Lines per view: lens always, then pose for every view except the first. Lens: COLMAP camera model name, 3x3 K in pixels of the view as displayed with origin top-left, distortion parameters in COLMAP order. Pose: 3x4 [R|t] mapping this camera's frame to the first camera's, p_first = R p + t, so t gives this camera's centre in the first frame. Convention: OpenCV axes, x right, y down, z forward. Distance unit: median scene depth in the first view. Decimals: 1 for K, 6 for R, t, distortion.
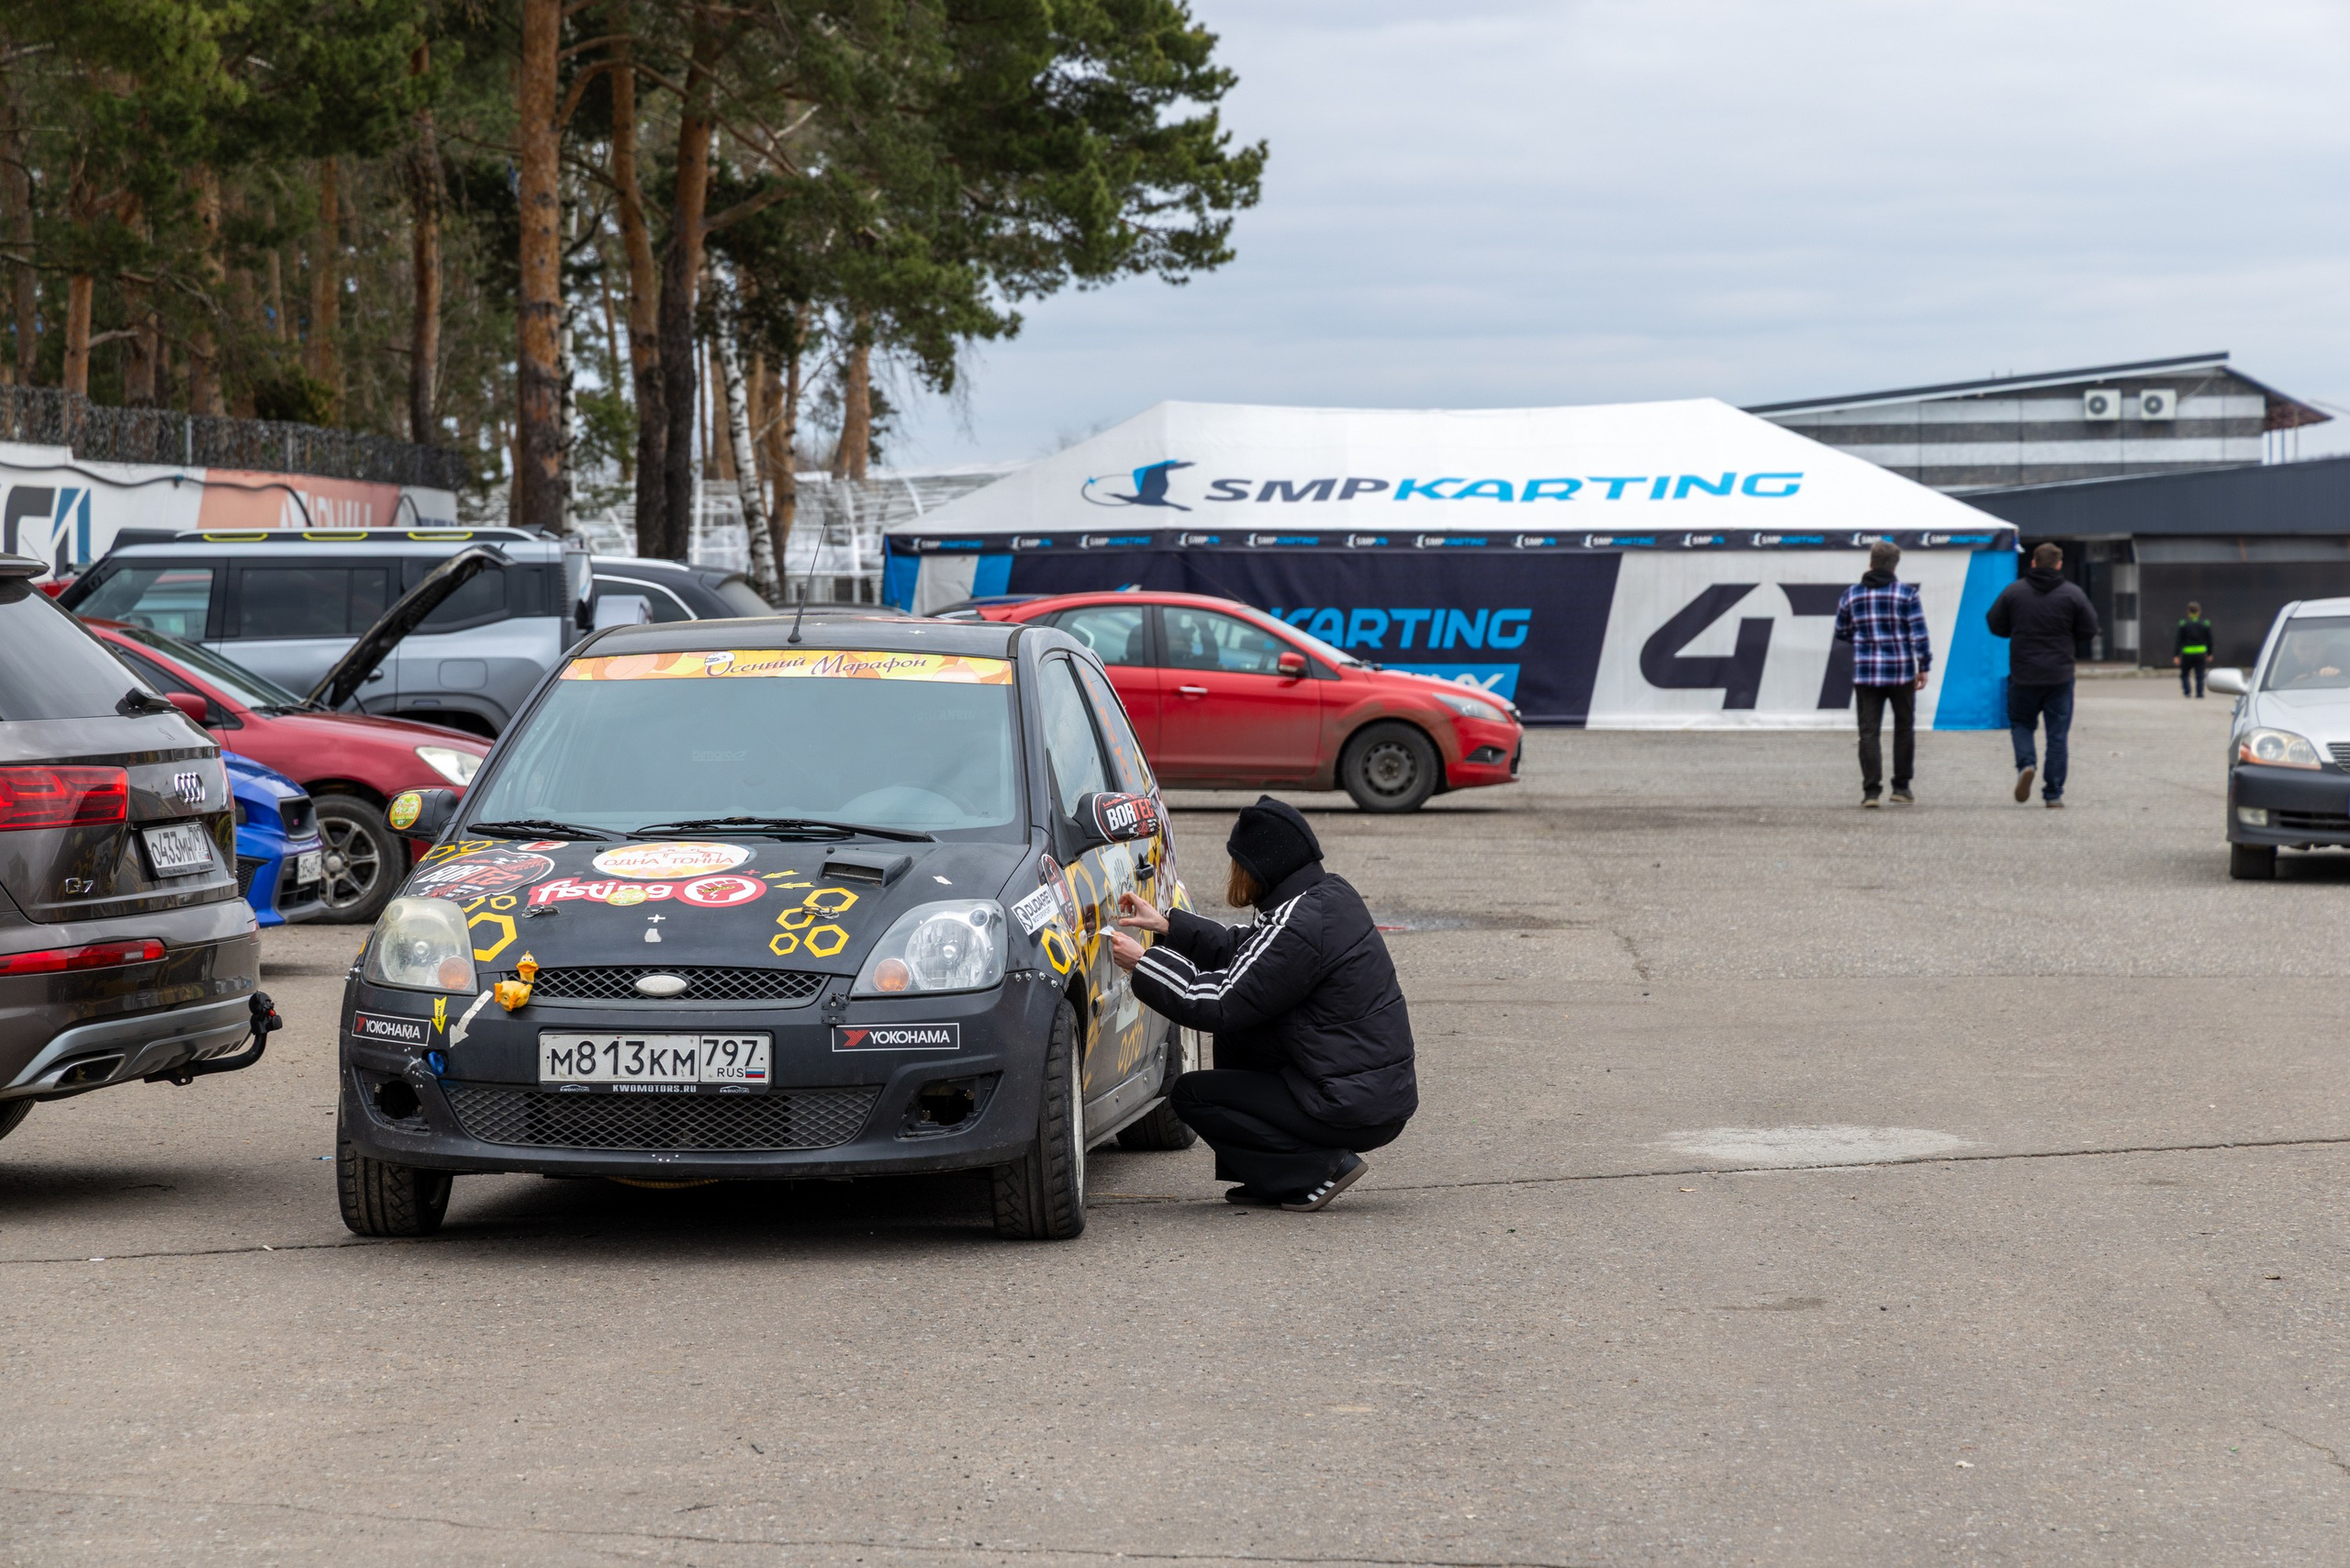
lens RADIAL K [[7159.8, 0, 1175.2], [0, 7159.8, 783.2], [0, 0, 1]] dist [0.225008, 0.000000]
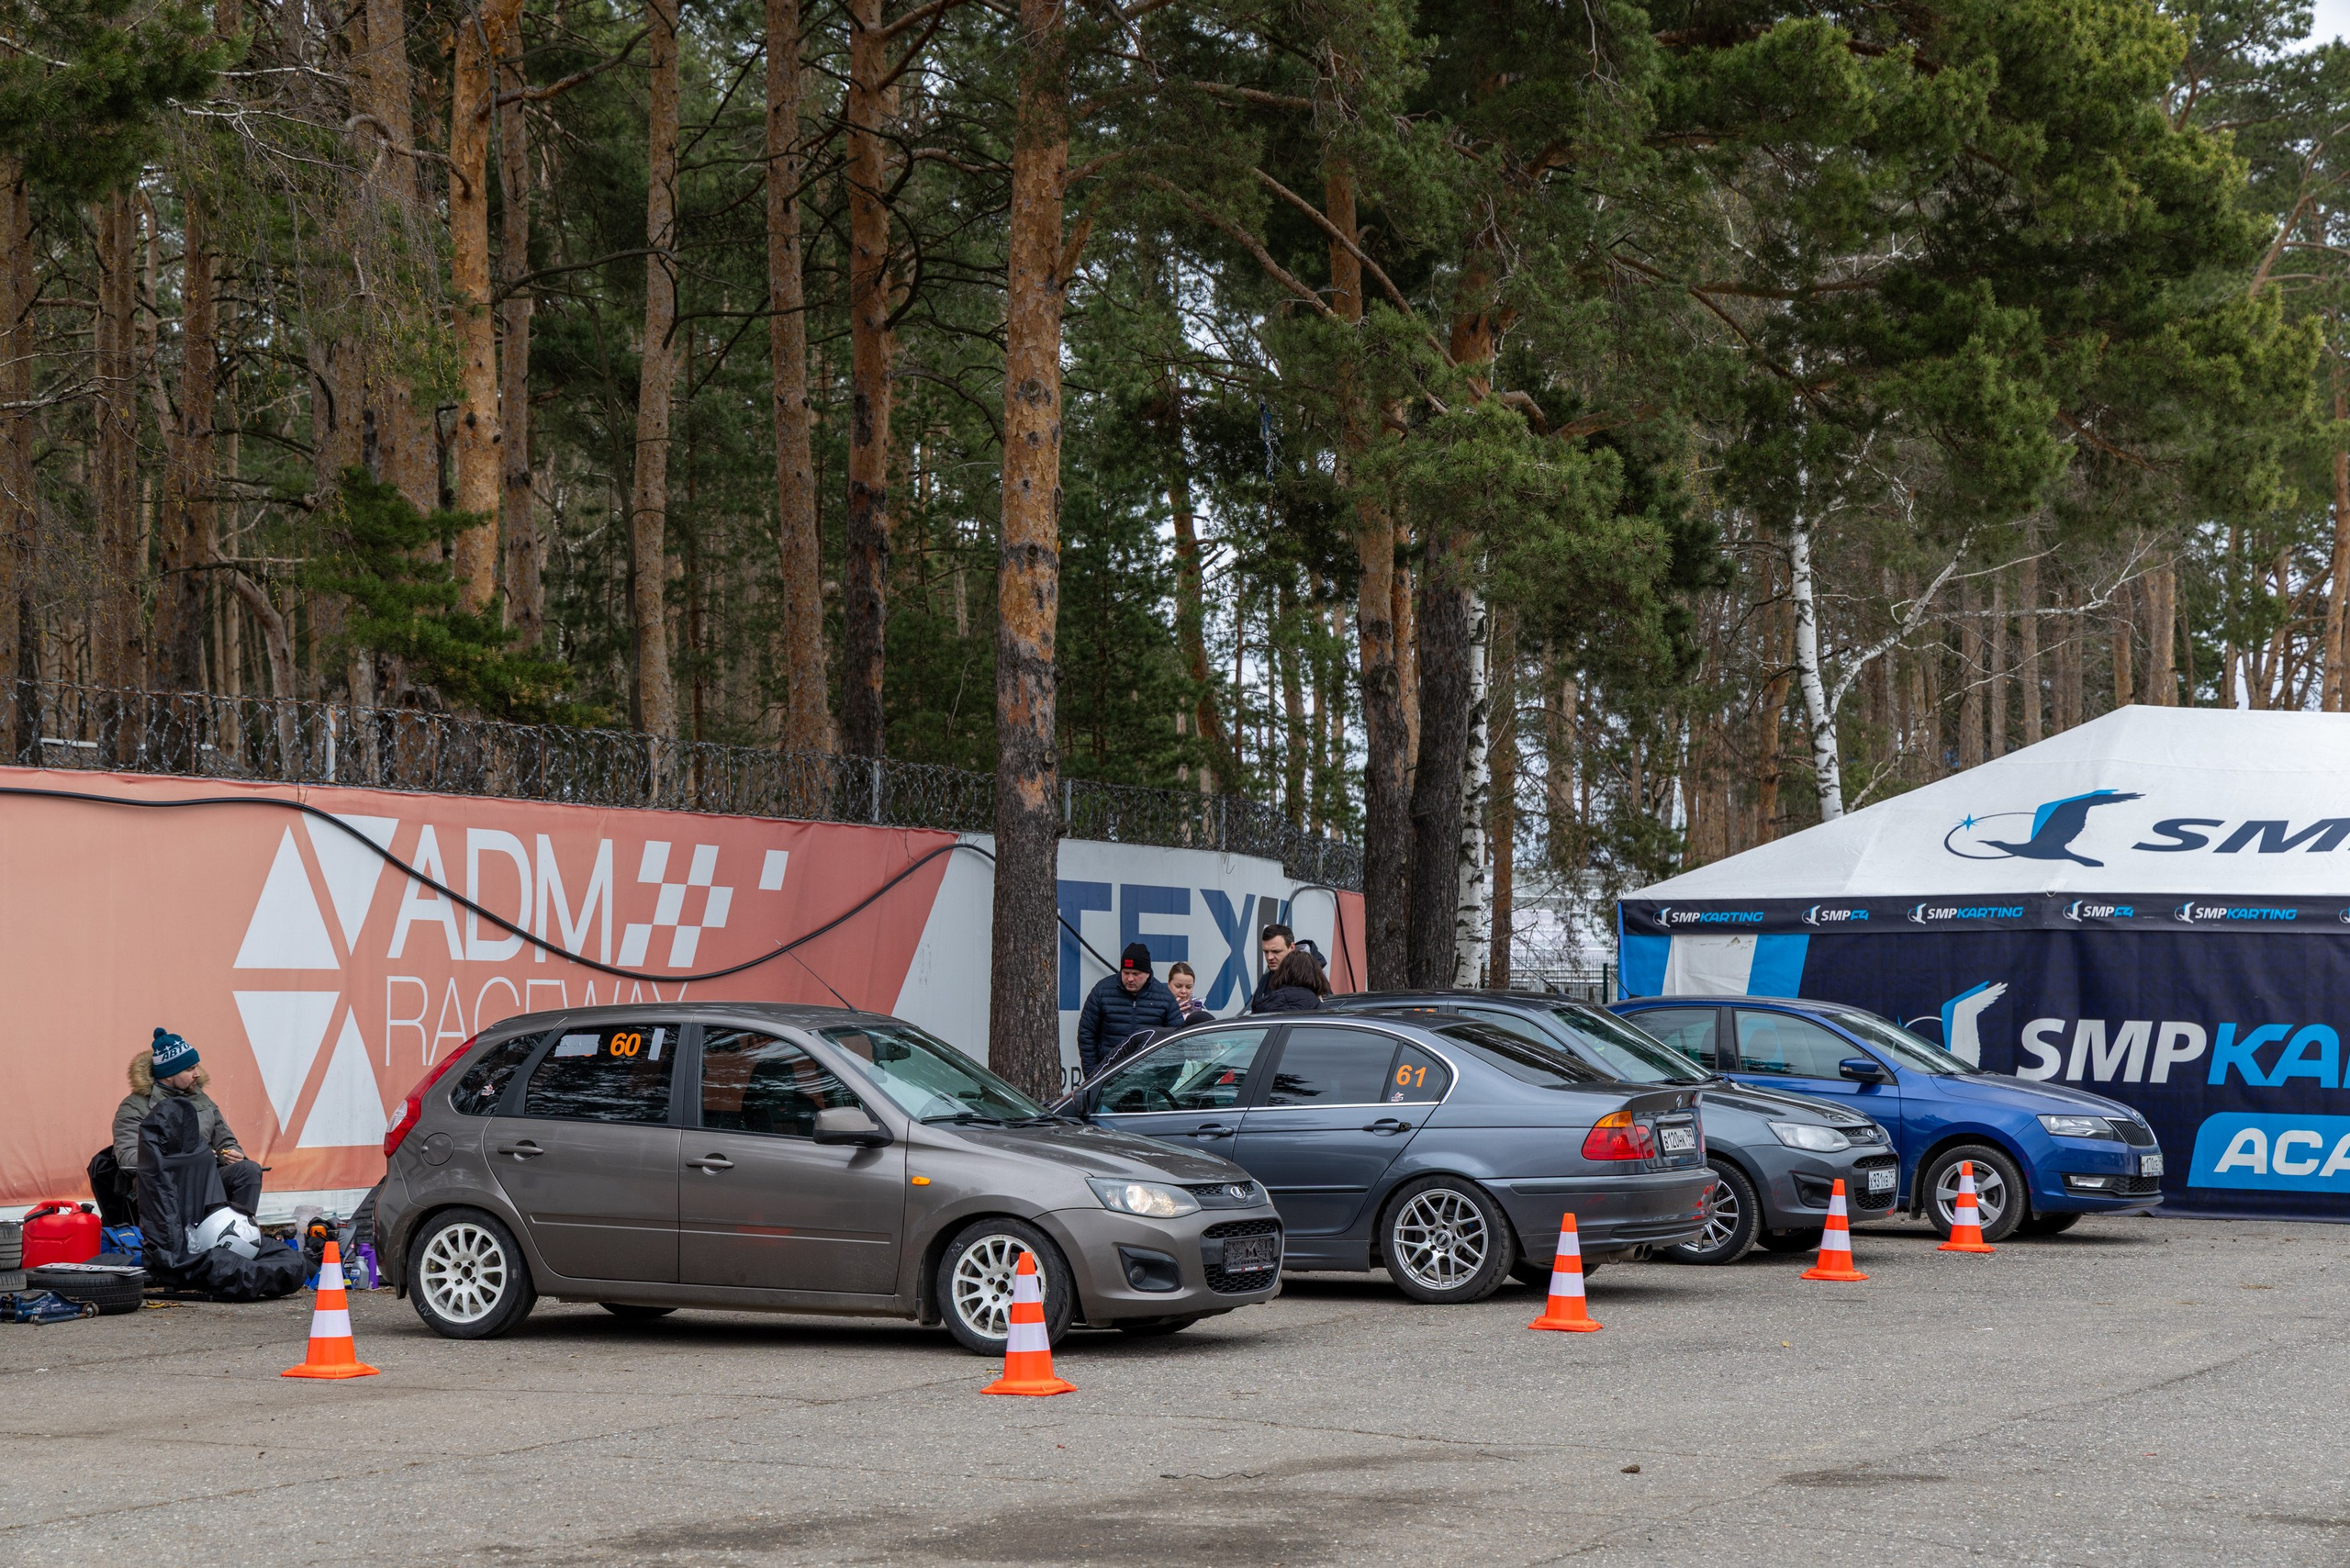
lens RADIAL K [[4749.6, 0, 1175.3], [0, 4749.6, 784.2], [0, 0, 1]] dist [0.196506, 0.000000]
pose [[0.929188, -0.006828, -0.369544, 0.083180], [-0.018856, 0.997652, -0.065843, -0.015882], [0.369126, 0.068149, 0.926878, 0.578817]]
